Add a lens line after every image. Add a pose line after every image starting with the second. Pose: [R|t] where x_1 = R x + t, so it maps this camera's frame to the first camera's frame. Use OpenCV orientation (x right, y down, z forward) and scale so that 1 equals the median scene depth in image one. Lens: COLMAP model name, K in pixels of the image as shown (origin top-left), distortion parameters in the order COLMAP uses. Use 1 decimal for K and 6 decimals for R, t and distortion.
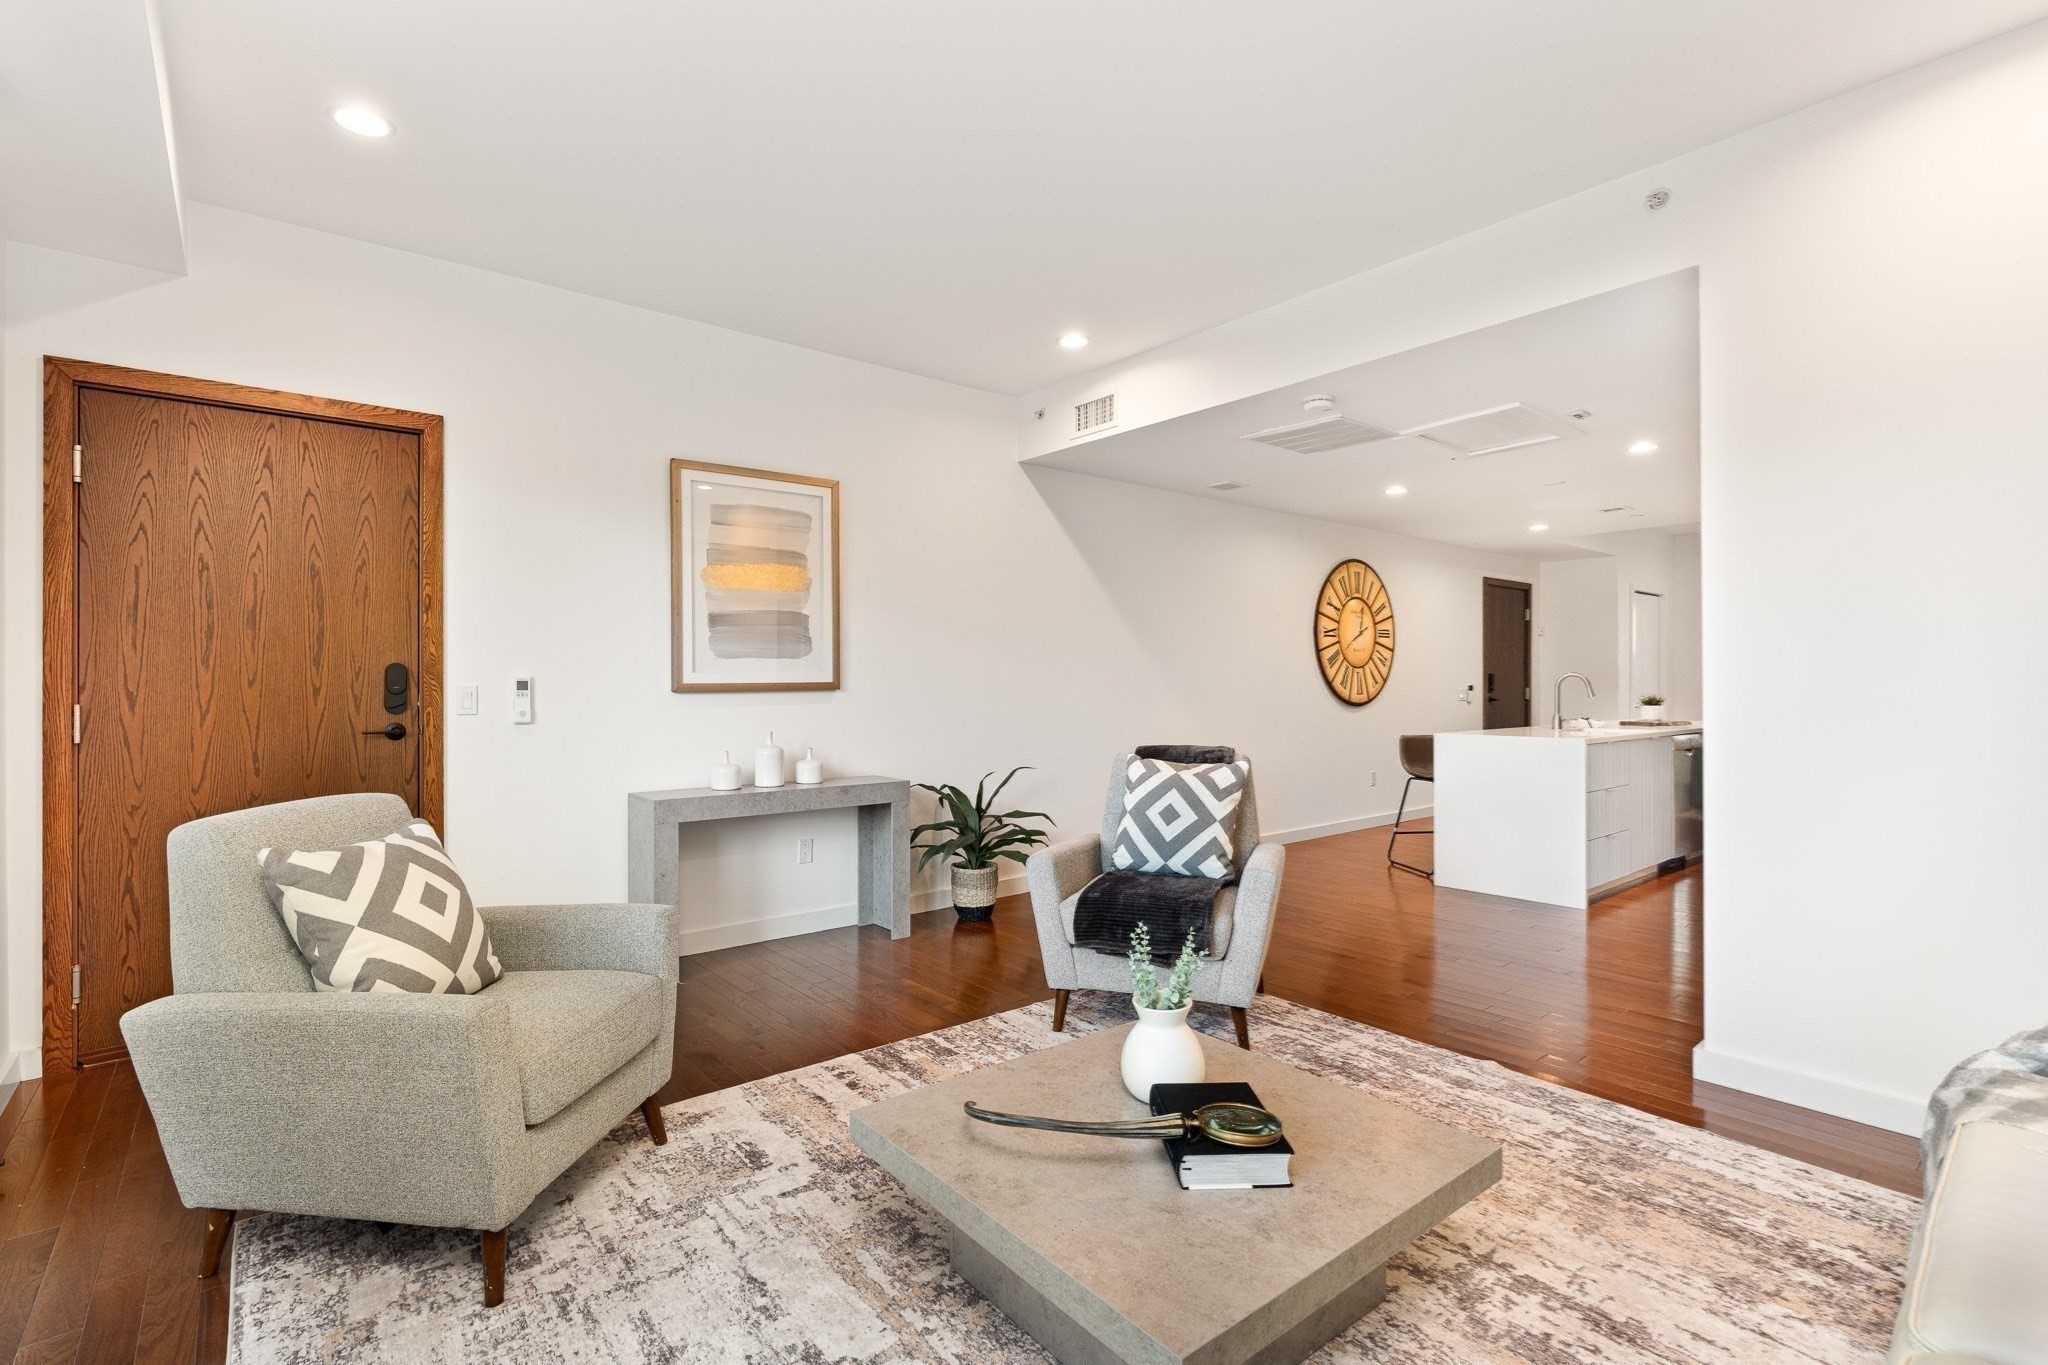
lens RADIAL K [[922.4, 0, 1027.6], [0, 922.4, 683.9], [0, 0, 1]] dist [0.001920, 0.000138]
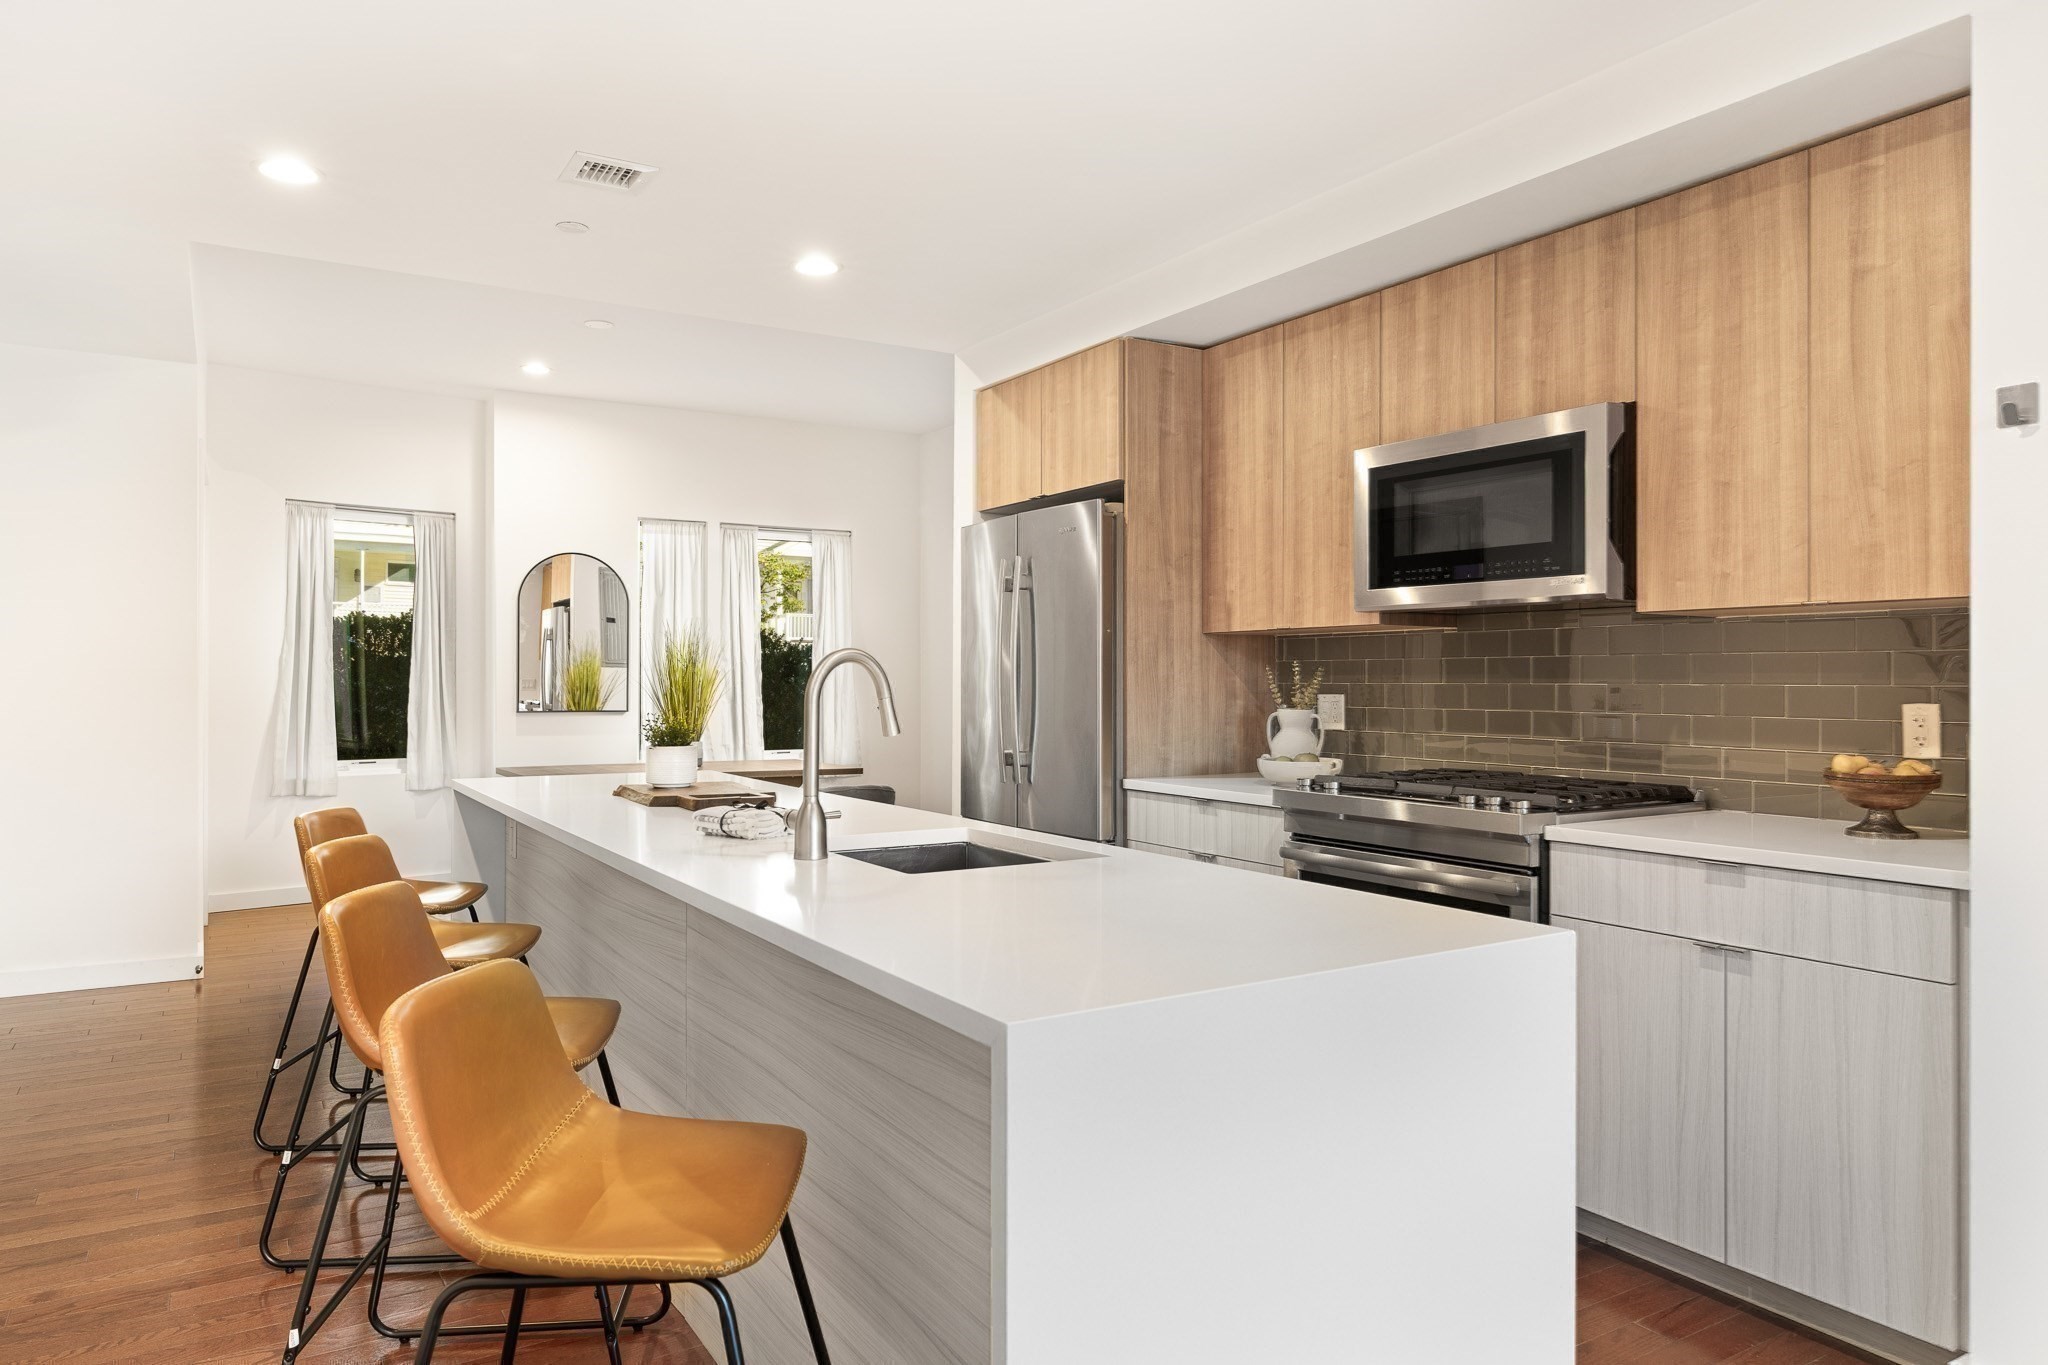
lens RADIAL K [[1267.6, 0, 1033.2], [0, 1267.6, 679.0], [0, 0, 1]] dist [0.001217, 0.002314]
pose [[0.141177, 0.003683, 0.989977, 0.146956], [-0.004787, 0.999984, -0.003038, -0.002224], [-0.989973, -0.004310, 0.141192, 0.580387]]
